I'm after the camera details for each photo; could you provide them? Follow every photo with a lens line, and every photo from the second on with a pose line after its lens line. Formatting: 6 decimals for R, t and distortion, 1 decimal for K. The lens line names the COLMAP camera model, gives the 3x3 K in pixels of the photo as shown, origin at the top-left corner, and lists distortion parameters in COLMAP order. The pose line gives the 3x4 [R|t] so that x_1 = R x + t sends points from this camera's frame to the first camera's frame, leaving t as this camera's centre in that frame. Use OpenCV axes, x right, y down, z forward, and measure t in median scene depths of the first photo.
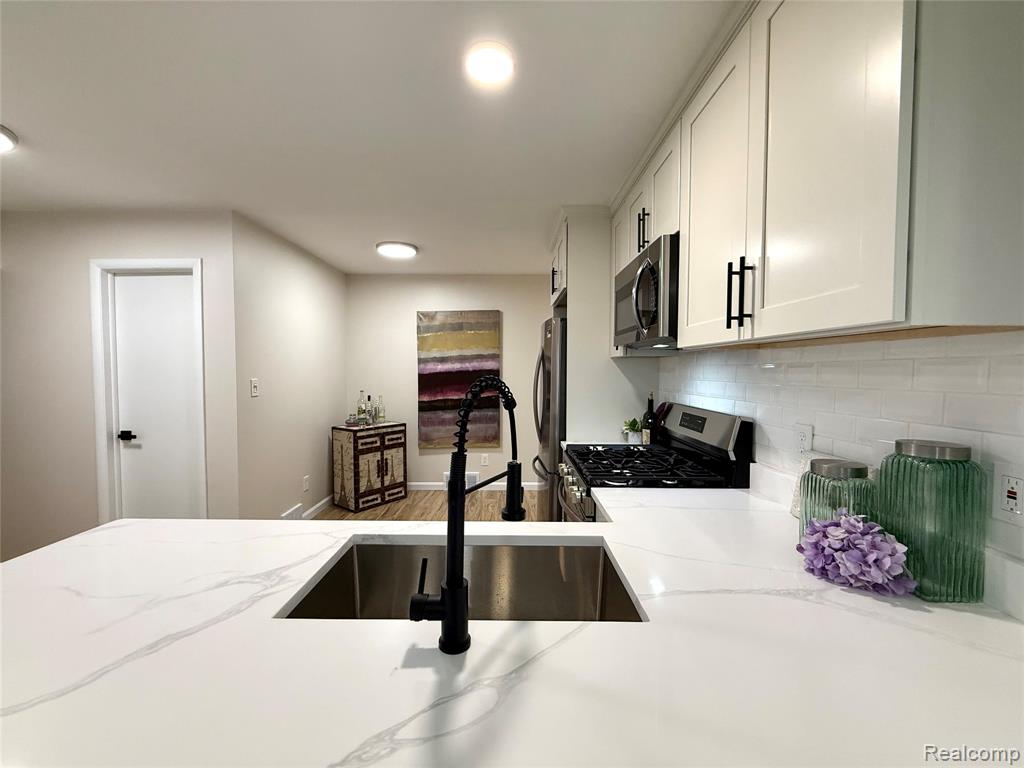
lens RADIAL K [[410.4, 0, 509.3], [0, 410.4, 383.5], [0, 0, 1]] dist [-0.000073, 0.000697]
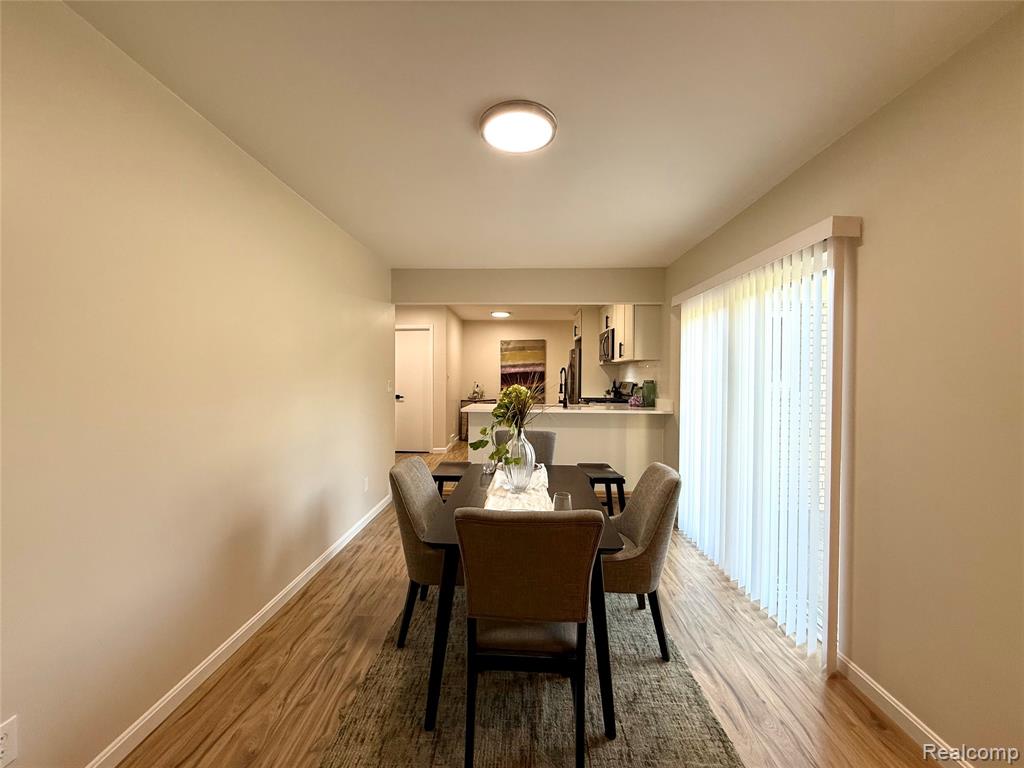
lens RADIAL K [[410.4, 0, 511.2], [0, 410.4, 382.4], [0, 0, 1]] dist [-0.000073, 0.000697]
pose [[0.999703, 0.003867, -0.024045, -0.131803], [-0.004418, 0.999728, -0.022910, 0.059417], [0.023950, 0.023010, 0.999448, -0.872271]]
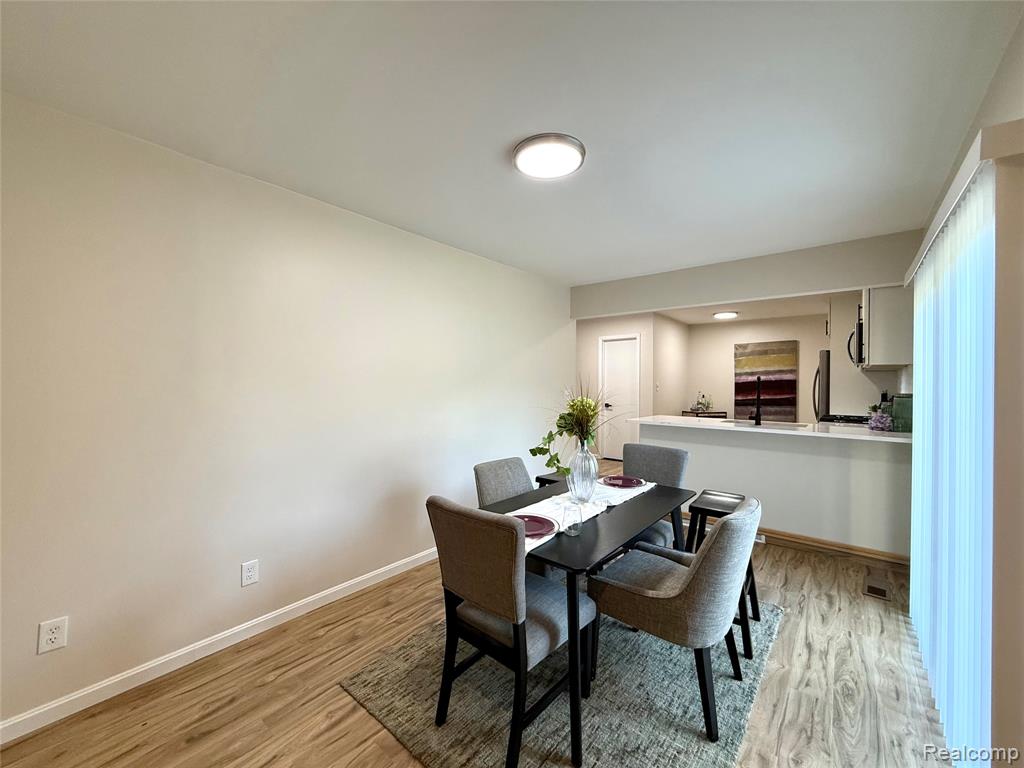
lens RADIAL K [[410.4, 0, 509.1], [0, 410.4, 386.5], [0, 0, 1]] dist [-0.000073, 0.000697]
pose [[0.773402, 0.008132, -0.633863, 0.116064], [-0.028176, 0.999371, -0.021557, 0.052024], [0.633289, 0.034532, 0.773145, -0.818632]]
